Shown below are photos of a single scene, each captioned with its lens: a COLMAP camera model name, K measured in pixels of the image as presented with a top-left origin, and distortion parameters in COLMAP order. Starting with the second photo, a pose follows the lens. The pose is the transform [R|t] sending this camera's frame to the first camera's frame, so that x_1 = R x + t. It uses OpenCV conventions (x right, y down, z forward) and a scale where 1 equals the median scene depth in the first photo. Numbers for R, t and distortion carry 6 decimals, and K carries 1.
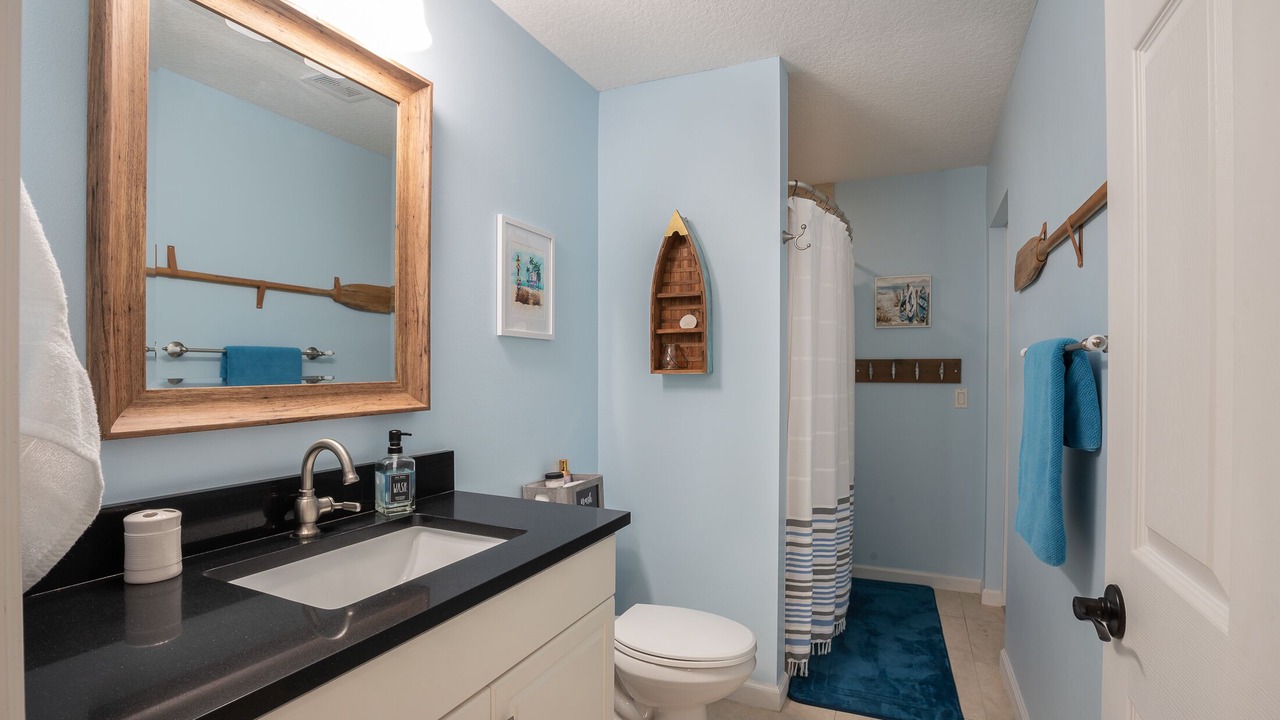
lens RADIAL K [[584.4, 0, 644.4], [0, 584.4, 372.4], [0, 0, 1]] dist [0.000118, -0.000568]
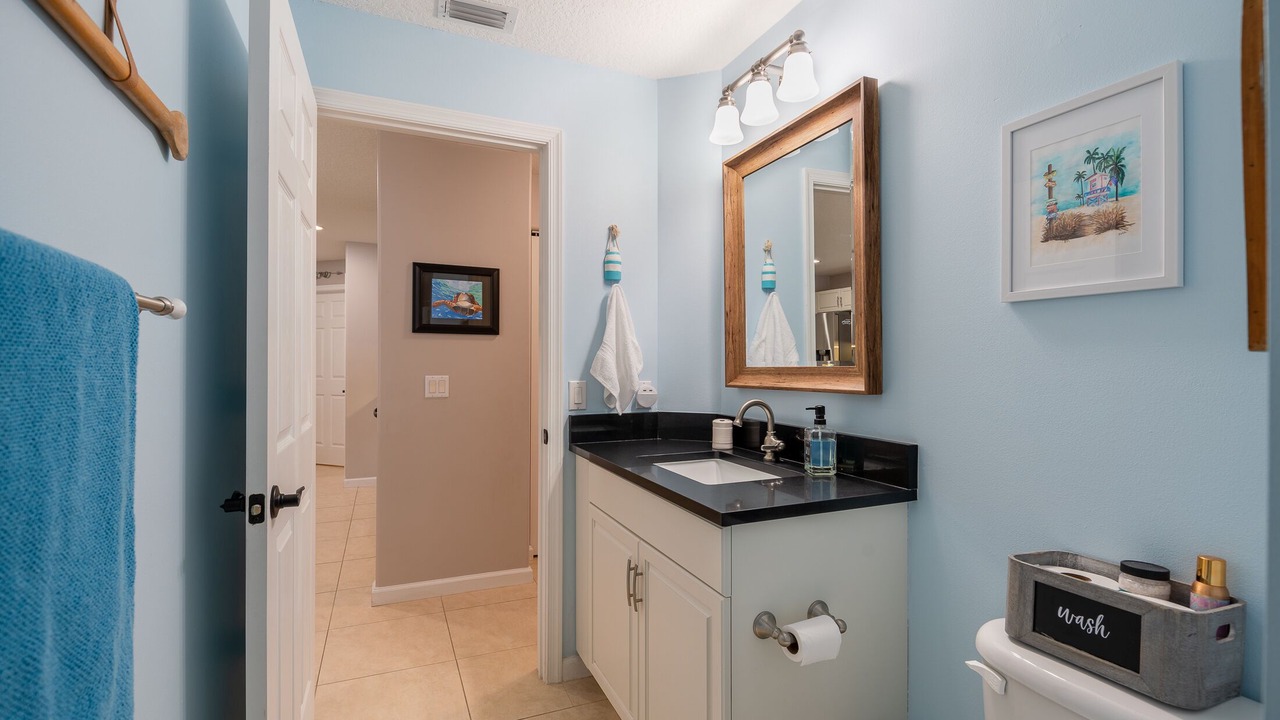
lens RADIAL K [[584.4, 0, 643.1], [0, 584.4, 357.3], [0, 0, 1]] dist [0.000118, -0.000568]
pose [[-0.654890, -0.006091, -0.755699, 0.520039], [0.000064, 0.999967, -0.008115, 0.005172], [0.755724, -0.005363, -0.654868, 1.075856]]
